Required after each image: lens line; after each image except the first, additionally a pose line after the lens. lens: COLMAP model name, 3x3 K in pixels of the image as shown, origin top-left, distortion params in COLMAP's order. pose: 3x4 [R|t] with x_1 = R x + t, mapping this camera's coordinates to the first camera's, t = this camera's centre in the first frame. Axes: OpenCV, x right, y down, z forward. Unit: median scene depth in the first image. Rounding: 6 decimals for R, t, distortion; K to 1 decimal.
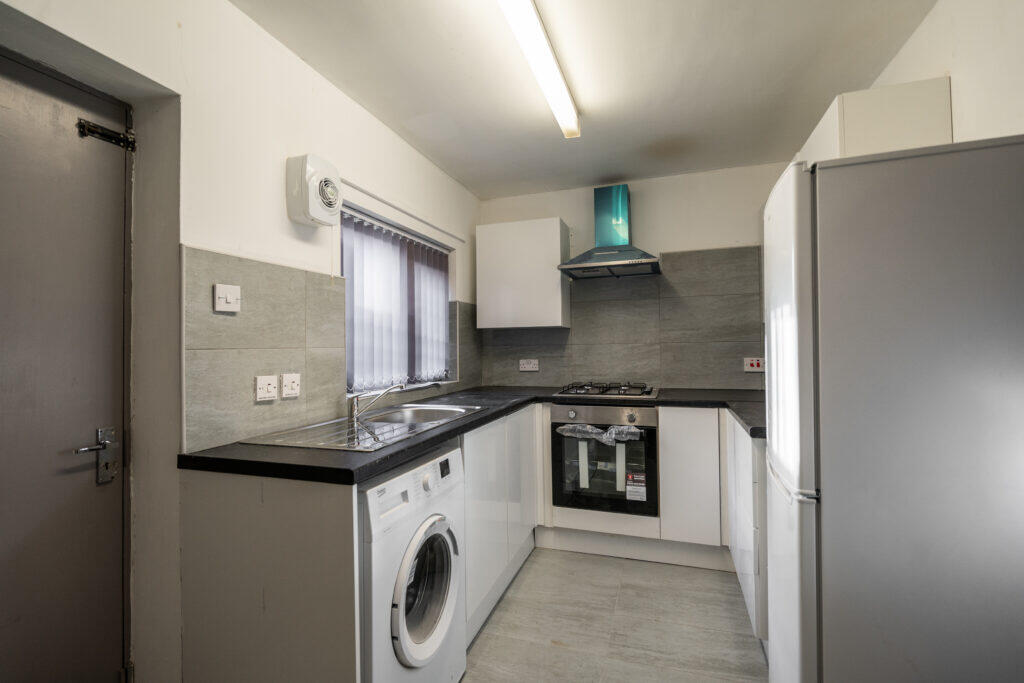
lens RADIAL K [[469.3, 0, 503.0], [0, 469.3, 335.6], [0, 0, 1]] dist [-0.001613, 0.000115]
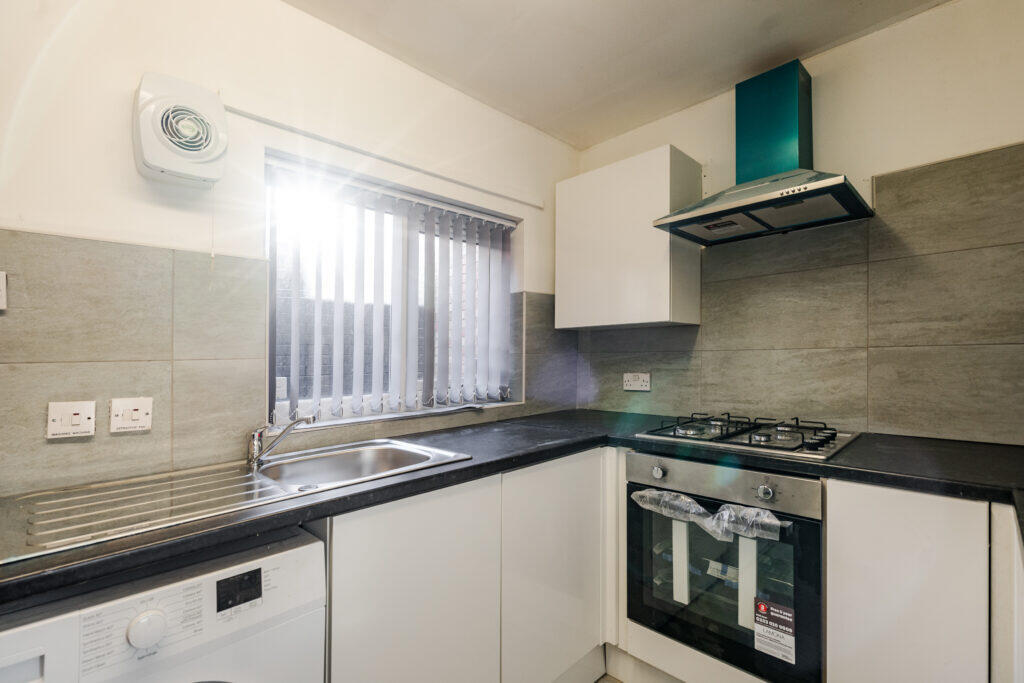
lens RADIAL K [[469.3, 0, 512.3], [0, 469.3, 357.6], [0, 0, 1]] dist [-0.001613, 0.000115]
pose [[0.902607, 0.000226, -0.430465, 0.215483], [0.014979, 0.999378, 0.031934, 0.005024], [0.430205, -0.035272, 0.902042, 0.374953]]
